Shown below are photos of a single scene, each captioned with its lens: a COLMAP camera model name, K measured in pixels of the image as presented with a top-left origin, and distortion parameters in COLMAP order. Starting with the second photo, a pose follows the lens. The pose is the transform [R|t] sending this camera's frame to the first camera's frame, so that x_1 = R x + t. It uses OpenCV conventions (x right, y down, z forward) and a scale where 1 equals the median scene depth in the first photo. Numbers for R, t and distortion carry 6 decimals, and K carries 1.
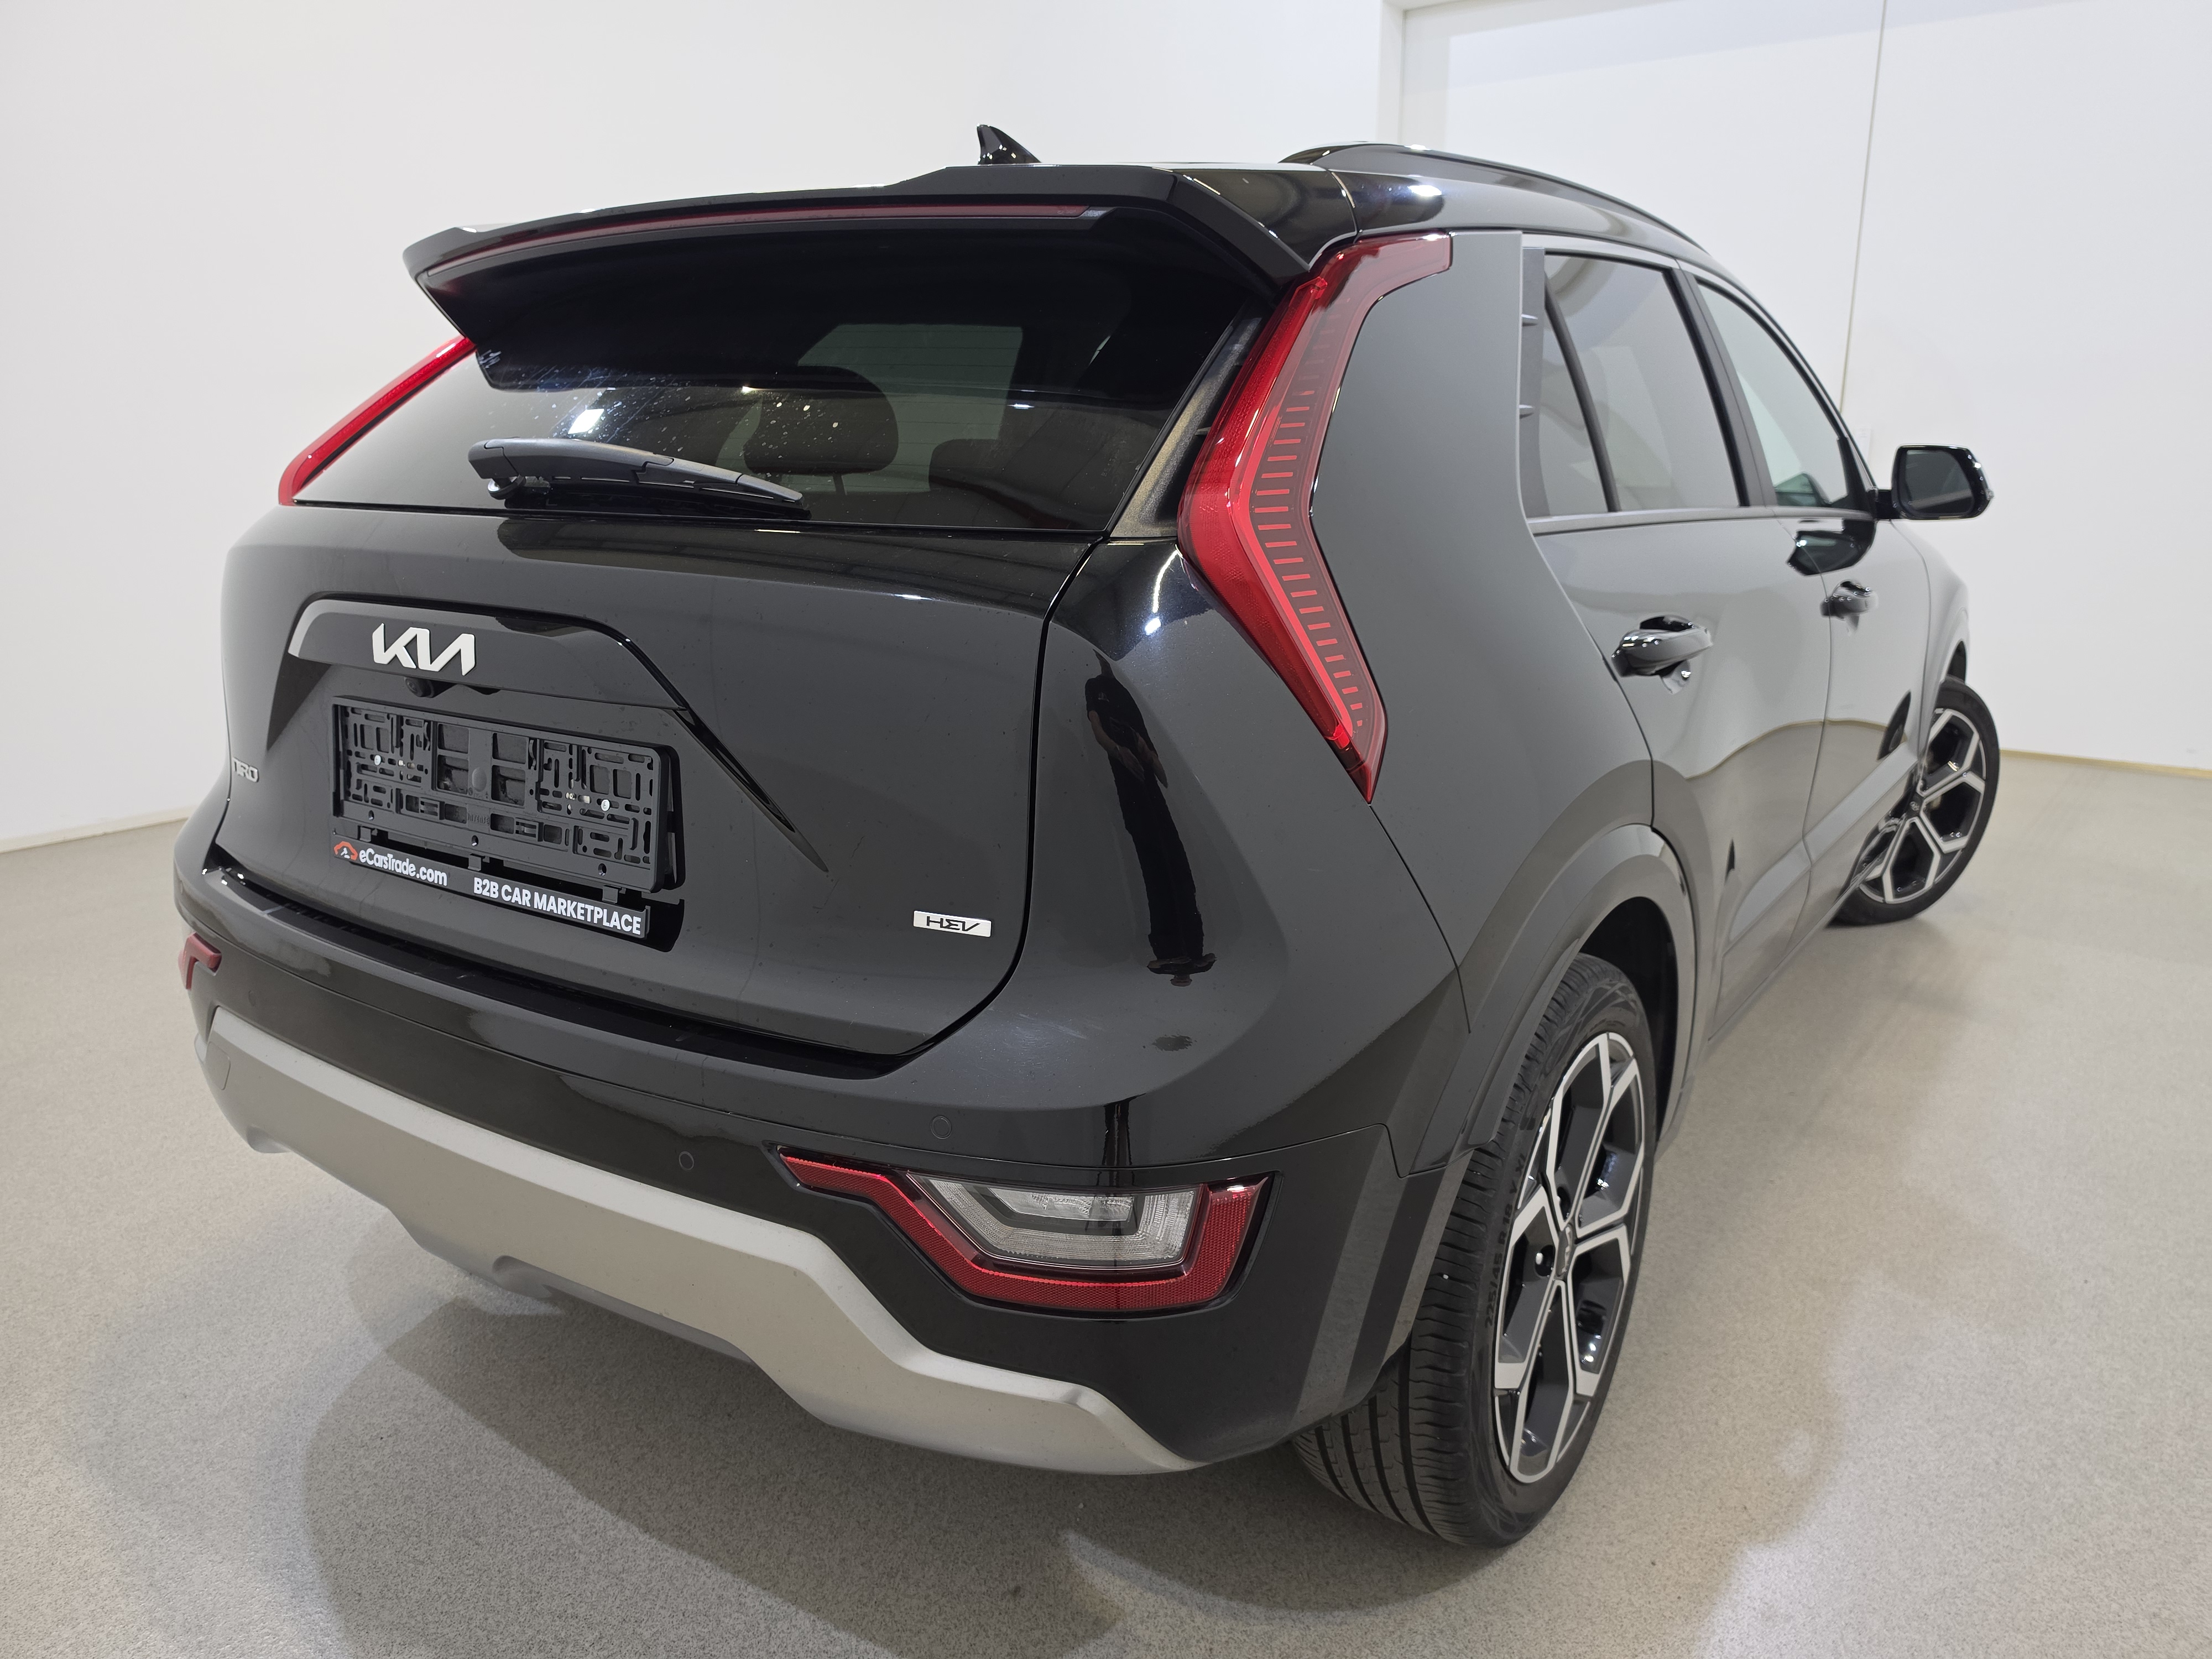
lens RADIAL K [[1553.9, 0, 1074.2], [0, 1553.9, 876.9], [0, 0, 1]] dist [0.057456, -0.062403]
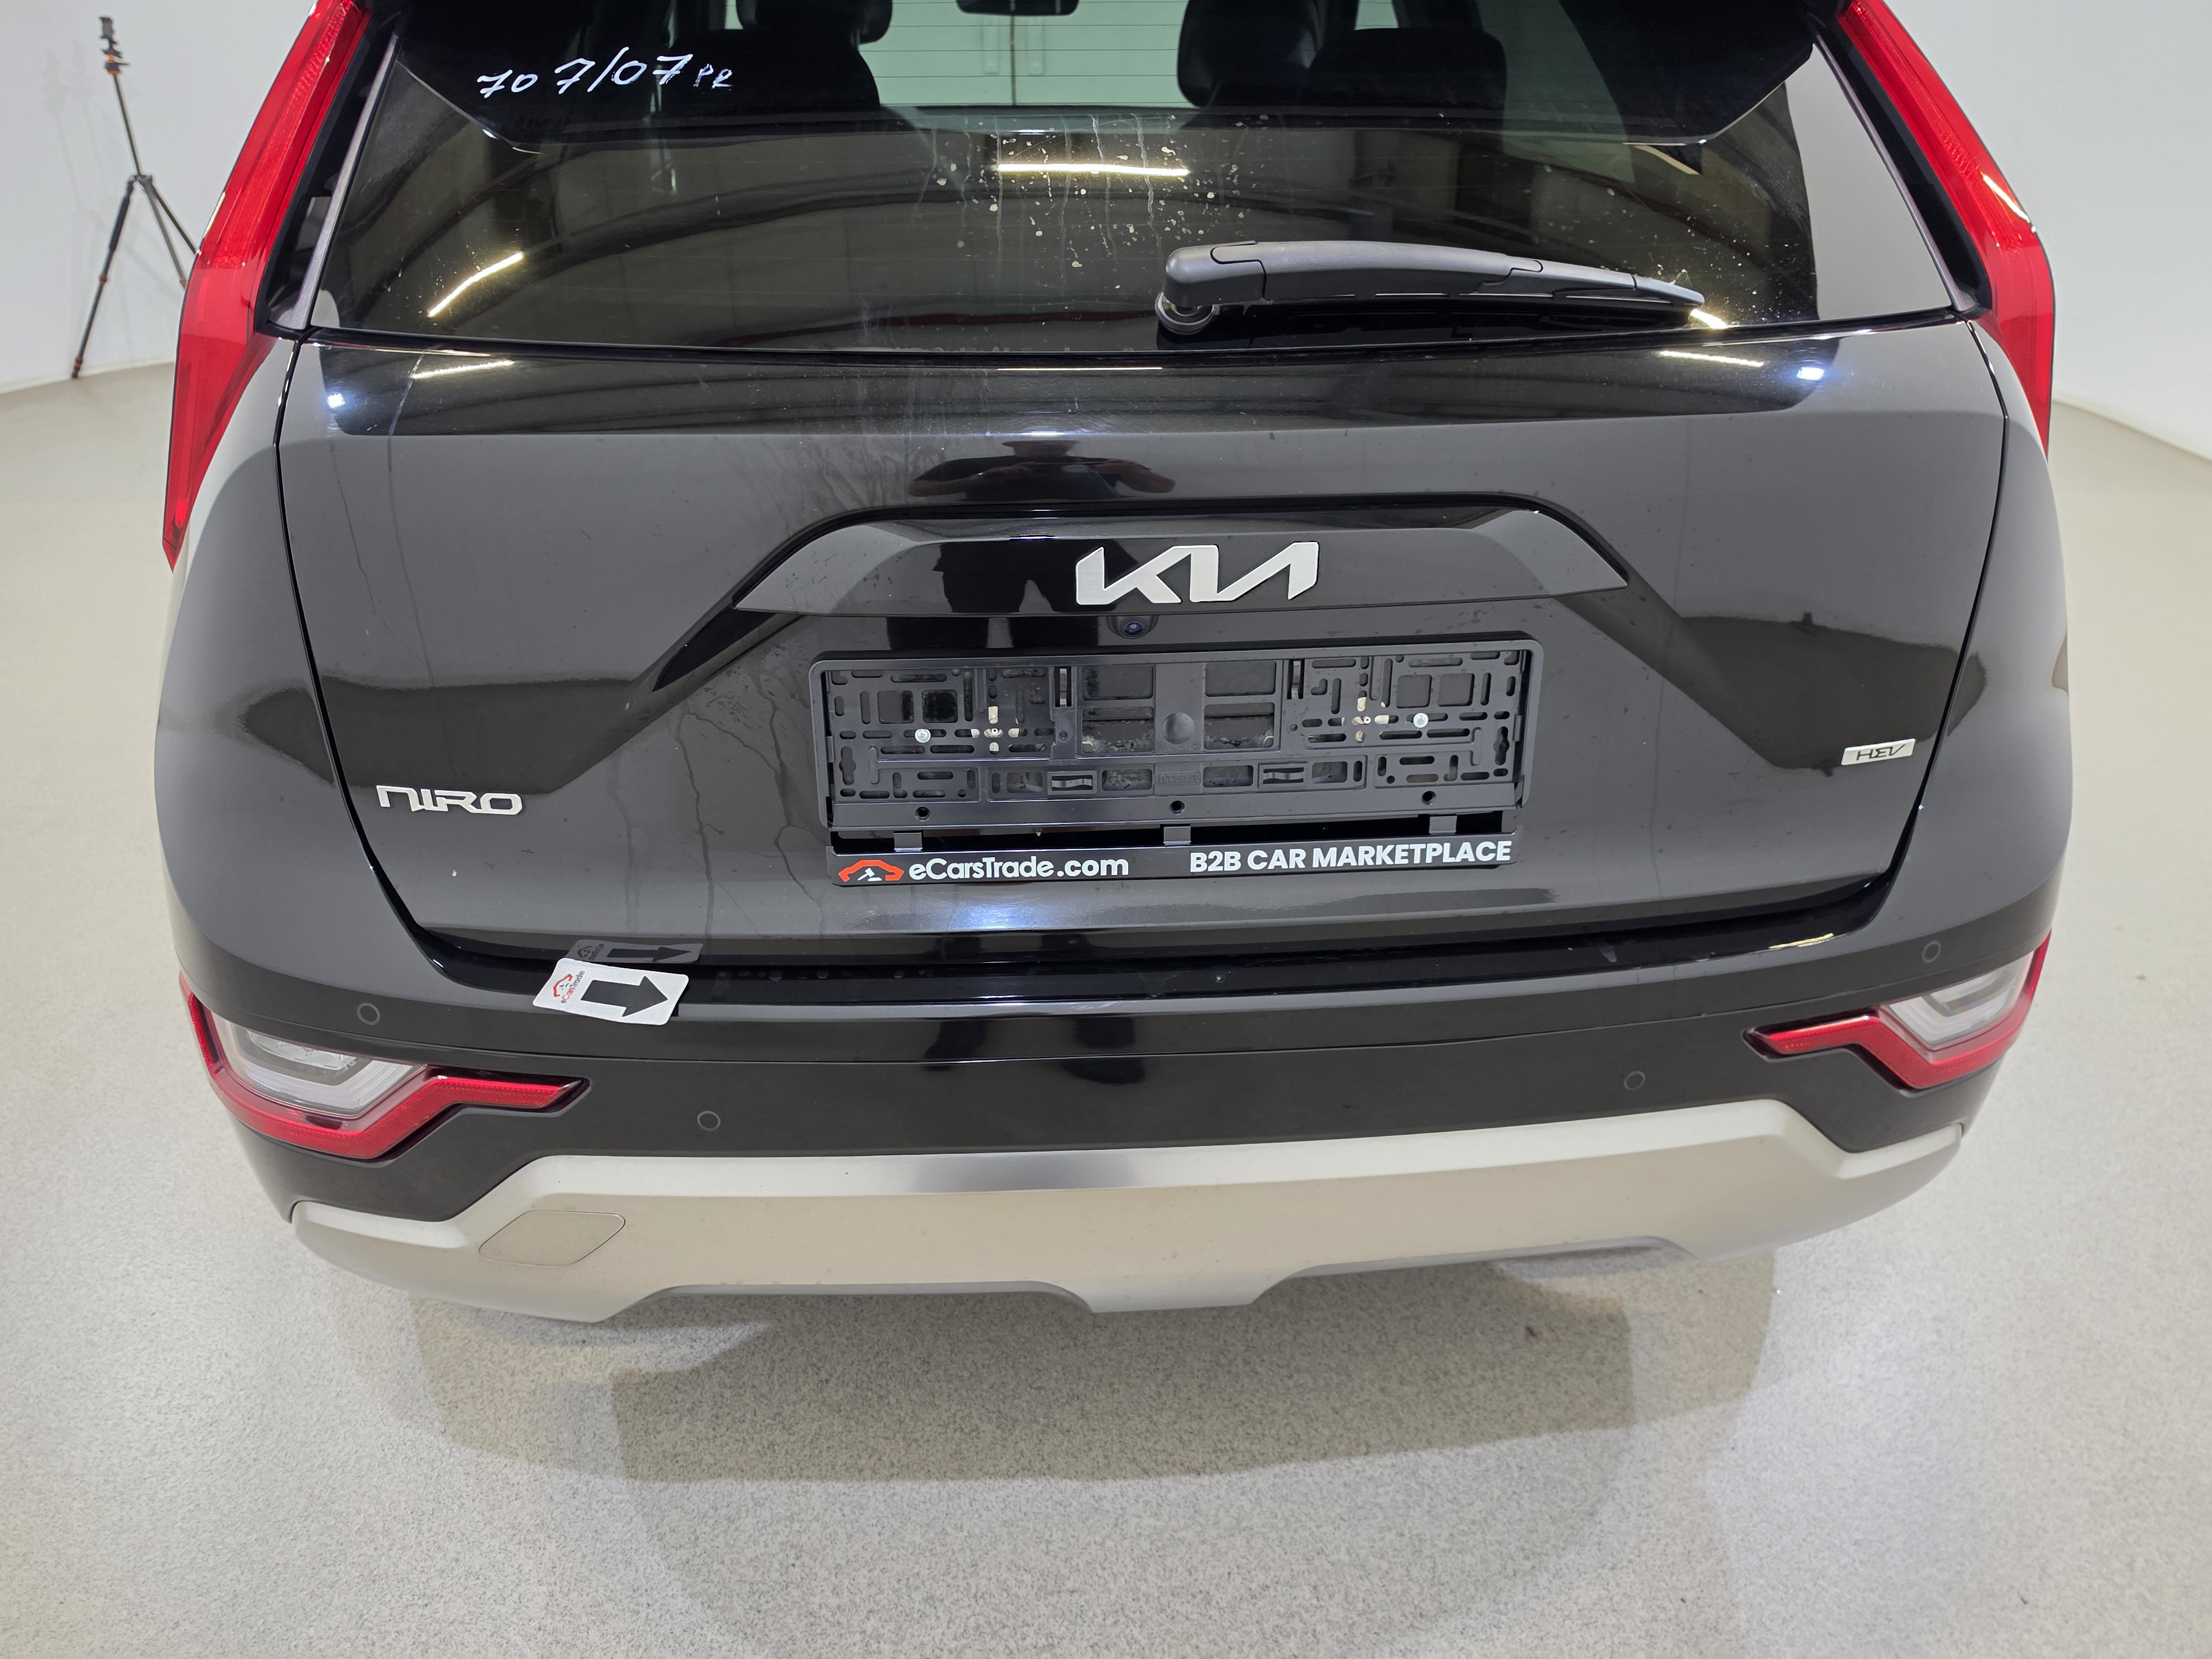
lens RADIAL K [[1553.9, 0, 1061.8], [0, 1553.9, 829.8], [0, 0, 1]] dist [0.057456, -0.062403]
pose [[0.769389, -0.298180, 0.564915, -0.873981], [0.166992, 0.947500, 0.272685, -0.231982], [-0.616566, -0.115465, 0.778790, 0.462832]]
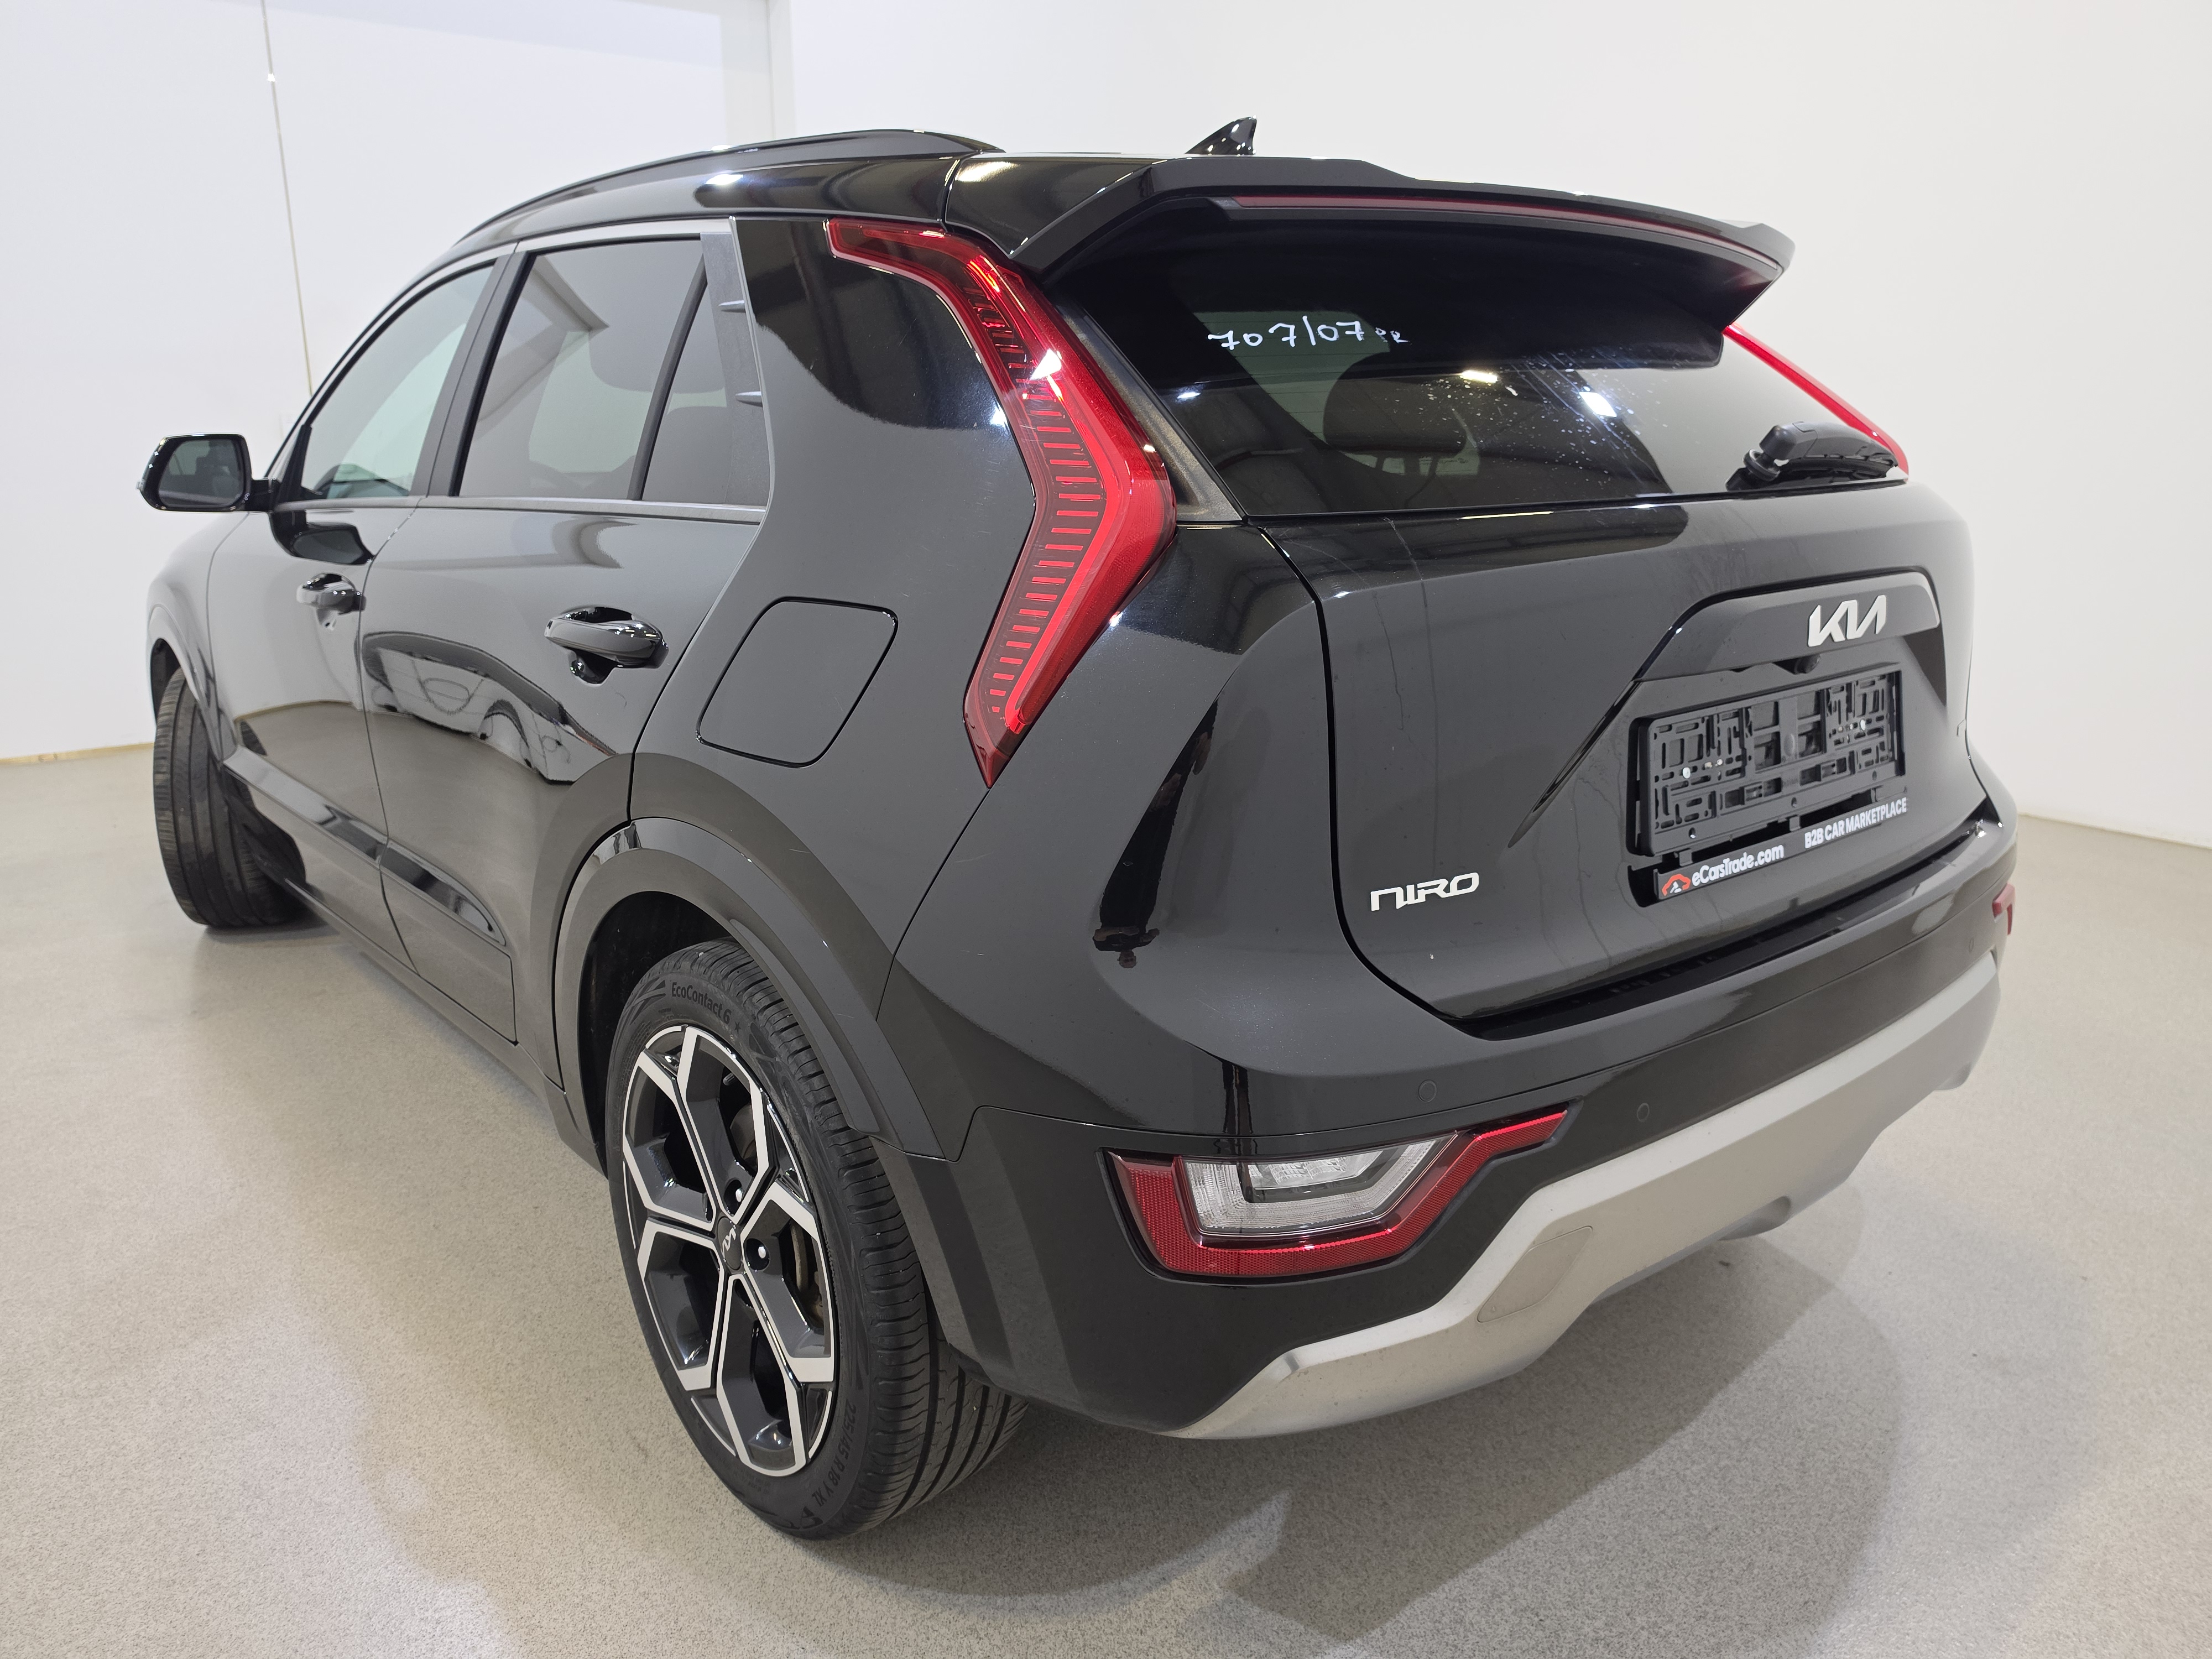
lens RADIAL K [[1553.9, 0, 1127.6], [0, 1553.9, 863.1], [0, 0, 1]] dist [0.057456, -0.062403]
pose [[0.227901, -0.255872, 0.939463, -1.529457], [0.261509, 0.945488, 0.194075, -0.315773], [-0.937910, 0.201448, 0.282391, 1.161451]]
